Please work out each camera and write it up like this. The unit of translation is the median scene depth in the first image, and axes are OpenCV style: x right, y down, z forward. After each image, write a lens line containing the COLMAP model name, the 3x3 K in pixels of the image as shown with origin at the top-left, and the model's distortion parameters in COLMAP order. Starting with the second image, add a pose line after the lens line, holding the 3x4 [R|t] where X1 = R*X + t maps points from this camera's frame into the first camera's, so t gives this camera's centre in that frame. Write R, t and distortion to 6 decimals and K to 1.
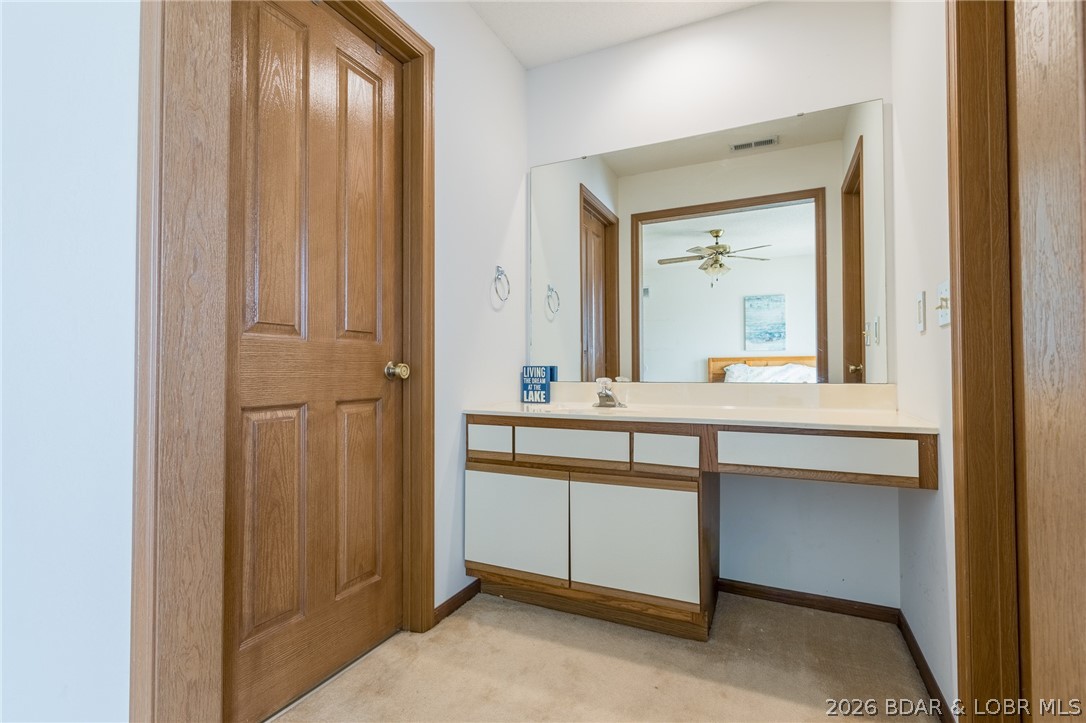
lens RADIAL K [[514.6, 0, 542.3], [0, 514.6, 359.7], [0, 0, 1]] dist [-0.001362, -0.000760]
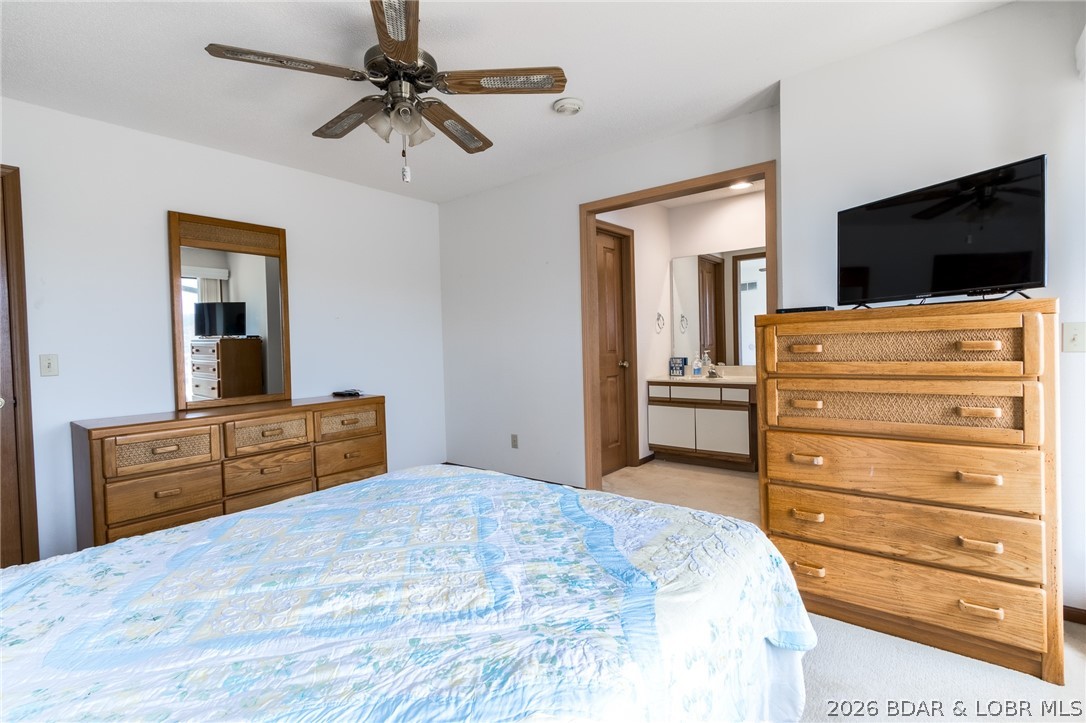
lens RADIAL K [[514.6, 0, 542.3], [0, 514.6, 359.7], [0, 0, 1]] dist [-0.001362, -0.000760]
pose [[0.973647, -0.018200, -0.227332, -0.088694], [0.031089, 0.998097, 0.053244, -0.138357], [0.225931, -0.058908, 0.972361, -1.450803]]
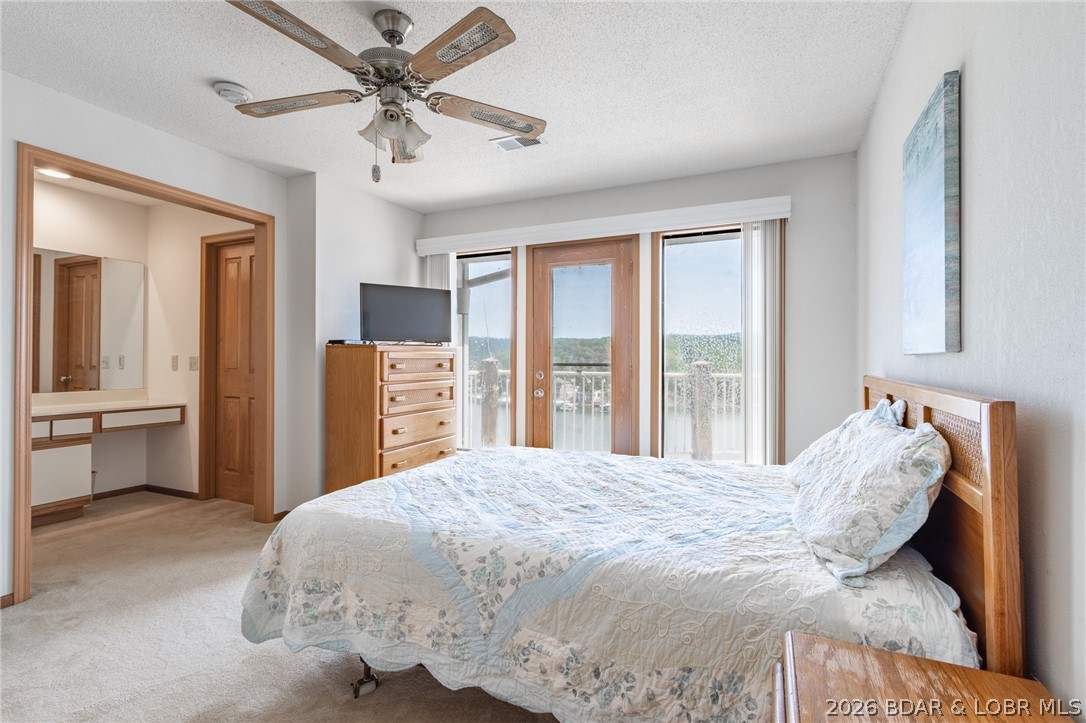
lens RADIAL K [[514.6, 0, 542.3], [0, 514.6, 359.7], [0, 0, 1]] dist [-0.001362, -0.000760]
pose [[-0.034181, 0.003877, 0.999408, -1.693715], [-0.023557, 0.999712, -0.004684, -0.112977], [-0.999138, -0.023703, -0.034080, -0.710842]]
